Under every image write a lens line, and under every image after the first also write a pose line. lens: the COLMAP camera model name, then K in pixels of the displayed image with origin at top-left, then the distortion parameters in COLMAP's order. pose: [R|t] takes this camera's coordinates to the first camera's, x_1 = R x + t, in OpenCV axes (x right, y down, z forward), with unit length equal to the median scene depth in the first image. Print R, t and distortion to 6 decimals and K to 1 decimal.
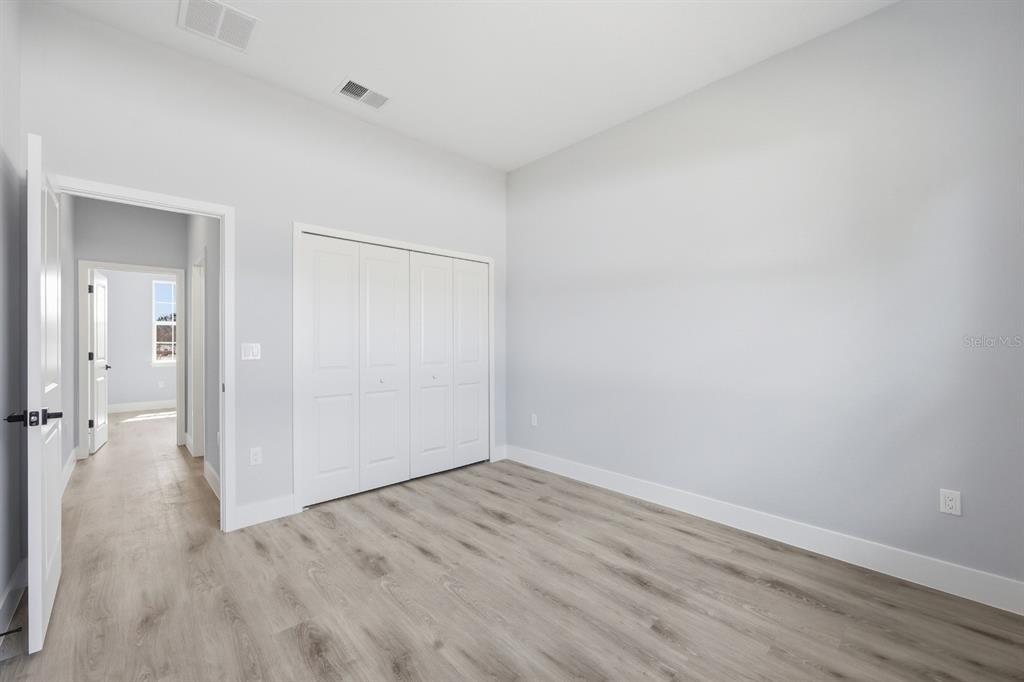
lens RADIAL K [[415.1, 0, 508.9], [0, 415.1, 340.5], [0, 0, 1]] dist [-0.001799, -0.000045]
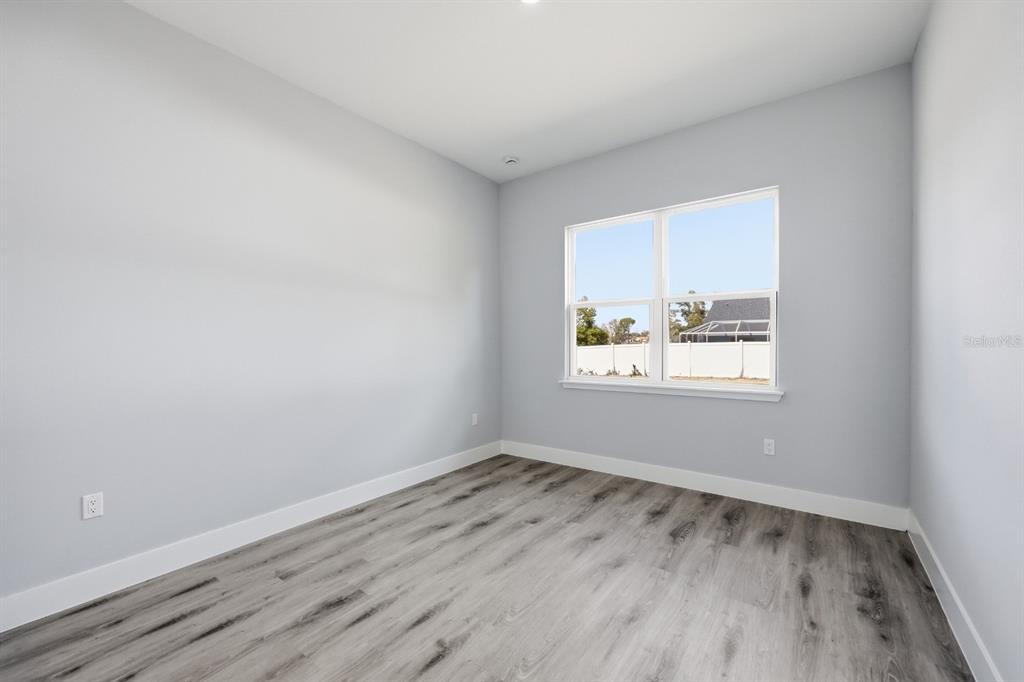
lens RADIAL K [[412.3, 0, 512.0], [0, 412.3, 341.0], [0, 0, 1]] dist [-0.001713, 0.000343]
pose [[-0.175334, 0.004890, 0.984497, -0.866491], [0.008637, 0.999957, -0.003428, -0.004670], [-0.984471, 0.007902, -0.175369, 0.970699]]
